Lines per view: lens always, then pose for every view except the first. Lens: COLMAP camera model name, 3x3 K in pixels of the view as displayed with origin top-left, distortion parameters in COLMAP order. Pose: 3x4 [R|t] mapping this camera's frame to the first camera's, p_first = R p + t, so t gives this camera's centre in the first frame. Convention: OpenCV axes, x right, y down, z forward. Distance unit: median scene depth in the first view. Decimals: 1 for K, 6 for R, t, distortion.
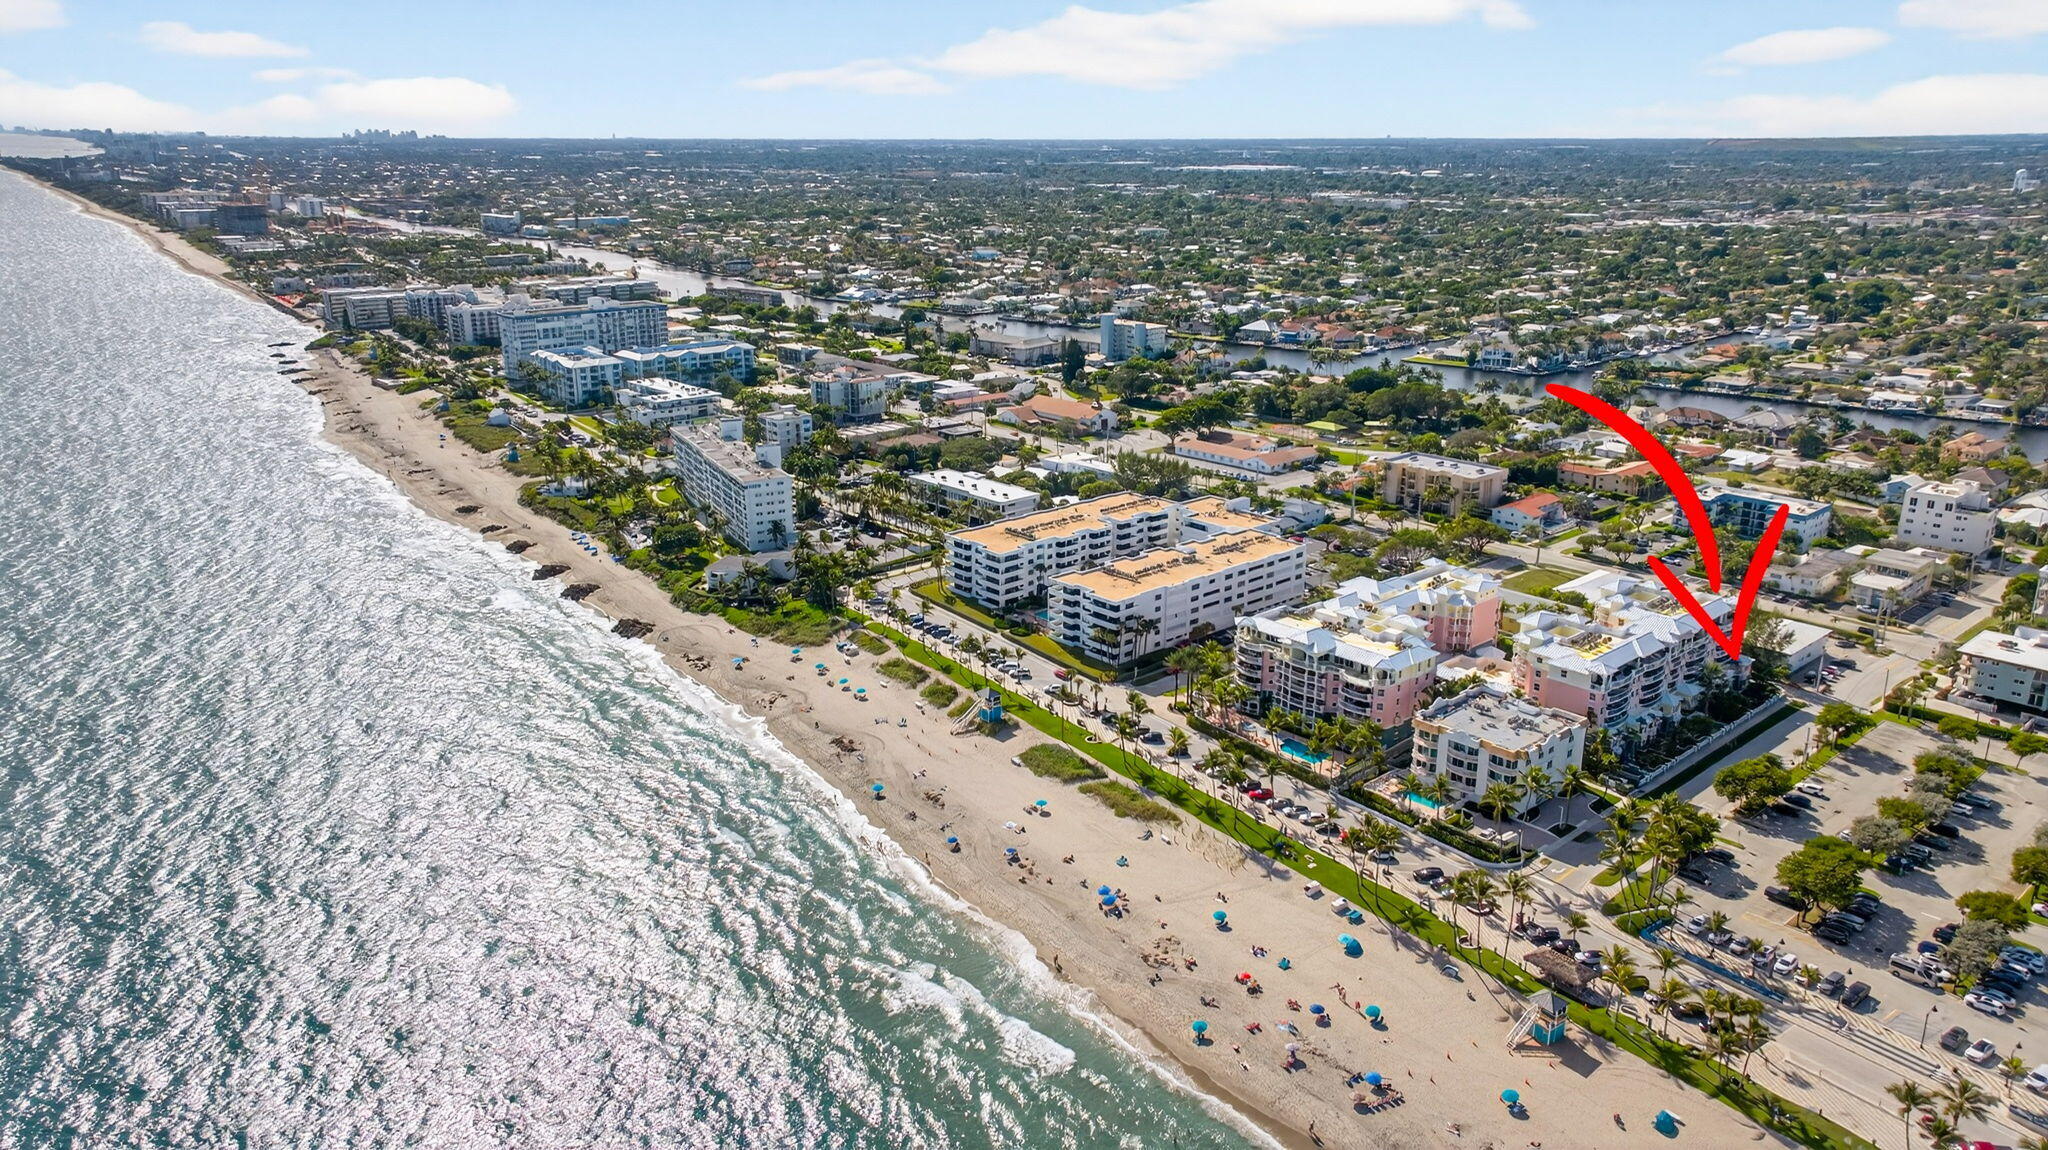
lens RADIAL K [[1388.7, 0, 1024.0], [0, 1388.7, 575.0], [0, 0, 1]] dist [0.000713, 0.000177]
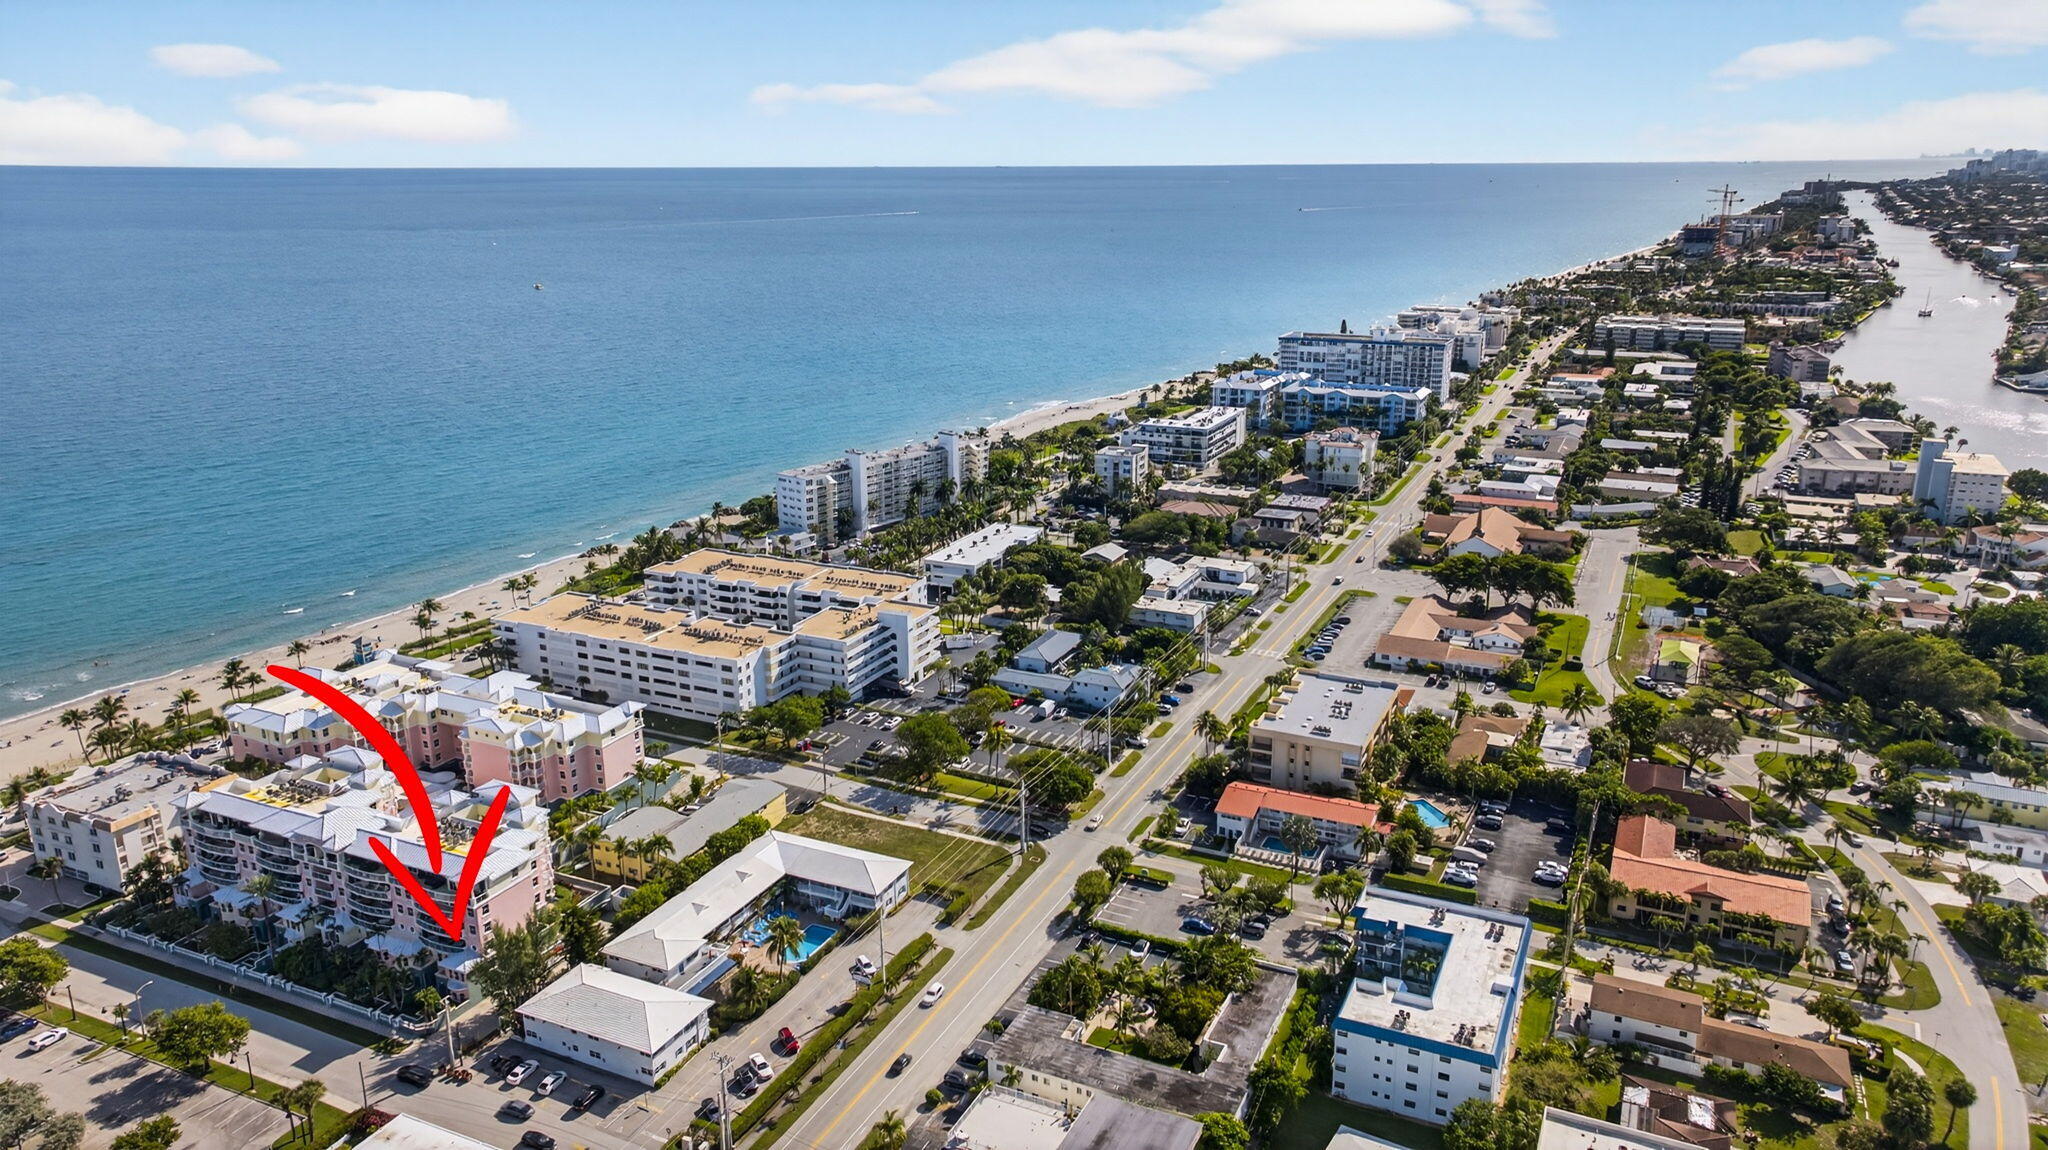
lens RADIAL K [[1482.5, 0, 1024.0], [0, 1482.5, 575.0], [0, 0, 1]] dist [0.001363, -0.000098]
pose [[0.460237, 0.275802, -0.843869, 0.934174], [-0.297339, 0.943512, 0.146204, -0.230314], [0.836524, 0.183627, 0.516245, 0.629775]]
